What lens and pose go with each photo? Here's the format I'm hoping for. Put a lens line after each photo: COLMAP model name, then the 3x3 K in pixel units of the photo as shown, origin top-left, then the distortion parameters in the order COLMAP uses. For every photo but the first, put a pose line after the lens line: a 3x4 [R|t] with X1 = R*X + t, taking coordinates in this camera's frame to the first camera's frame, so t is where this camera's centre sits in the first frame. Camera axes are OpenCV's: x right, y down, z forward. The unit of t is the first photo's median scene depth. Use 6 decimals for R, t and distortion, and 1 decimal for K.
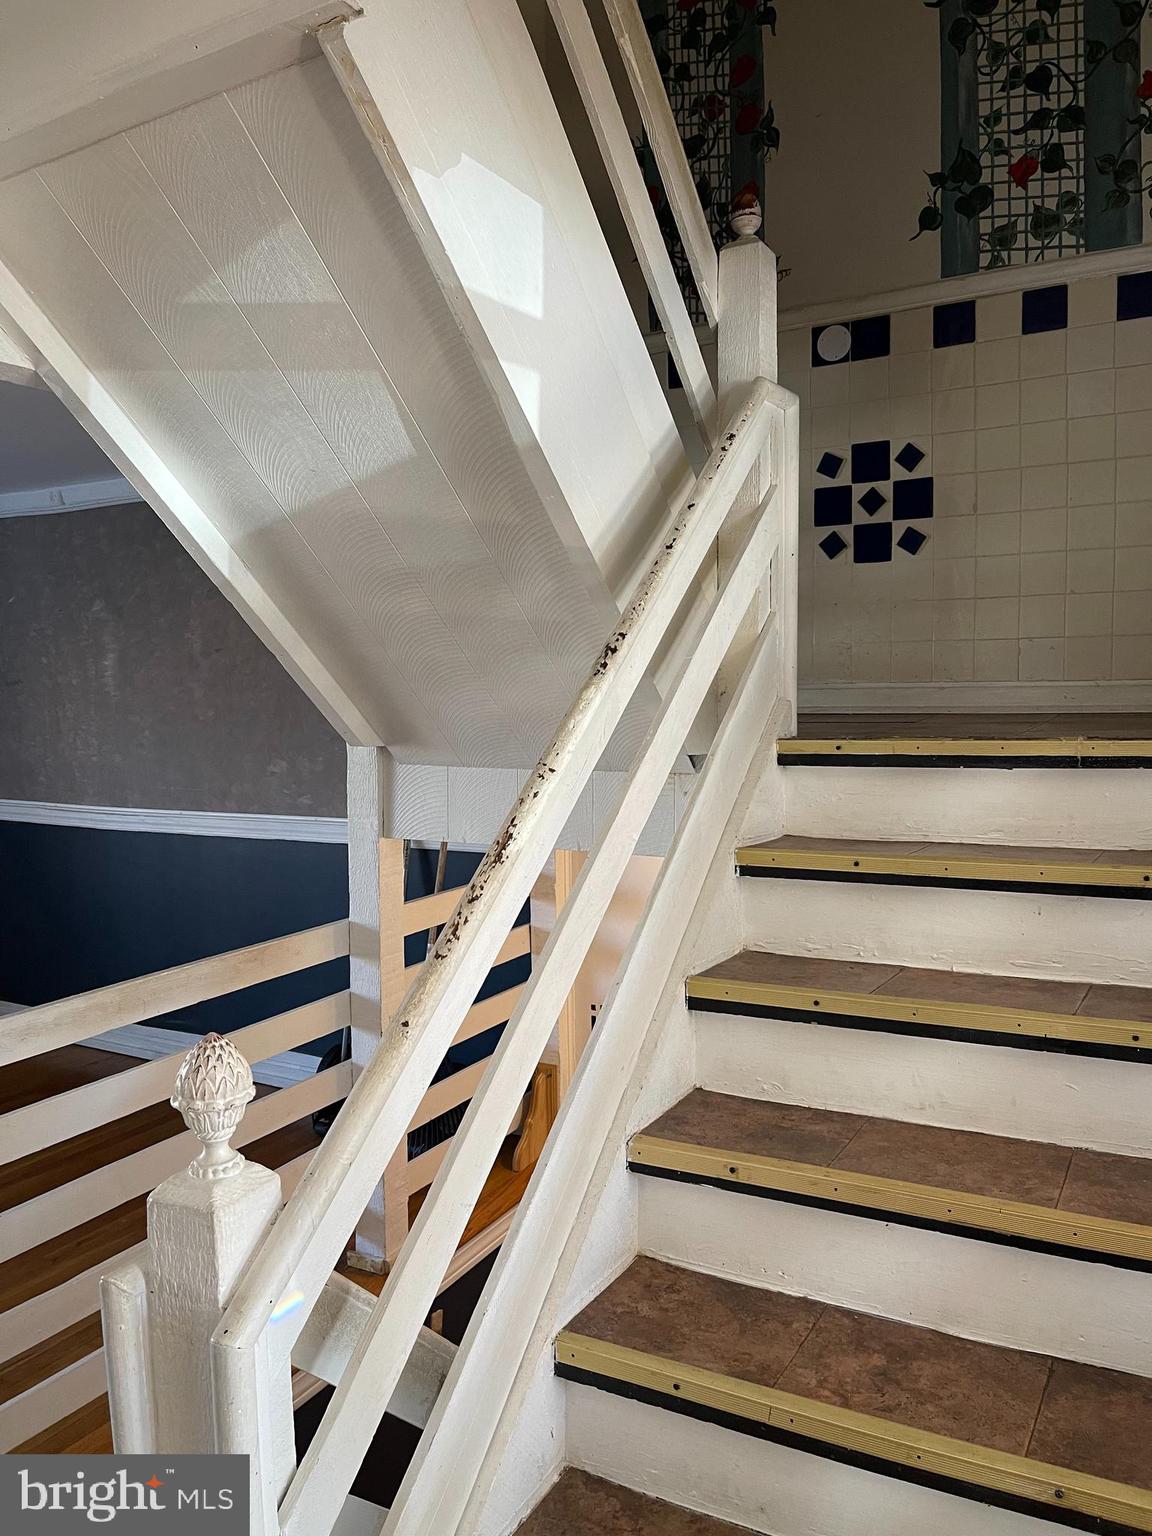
lens RADIAL K [[1163.4, 0, 561.9], [0, 1163.4, 779.6], [0, 0, 1]] dist [0.060980, -0.087901]
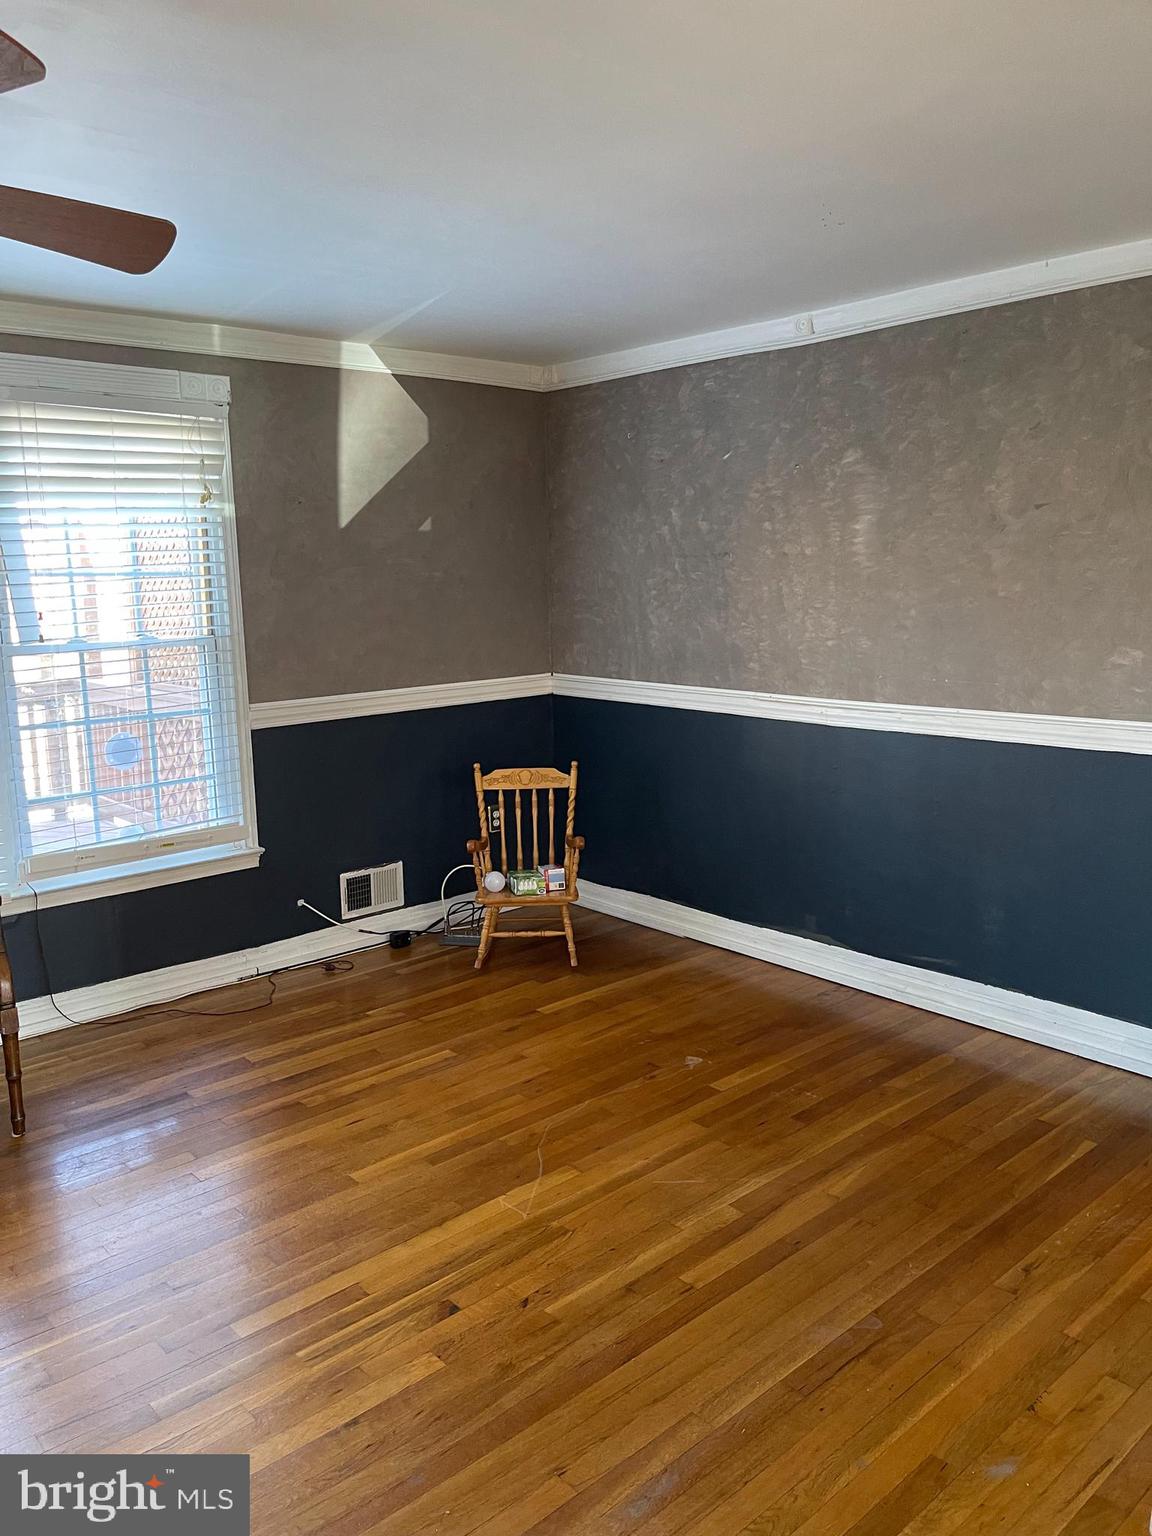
lens RADIAL K [[1163.4, 0, 577.4], [0, 1163.4, 763.2], [0, 0, 1]] dist [0.060980, -0.087901]
pose [[0.948633, 0.045433, -0.313100, -0.445778], [-0.016250, 0.995326, 0.095194, -0.012336], [0.315961, -0.085217, 0.944937, 0.200916]]
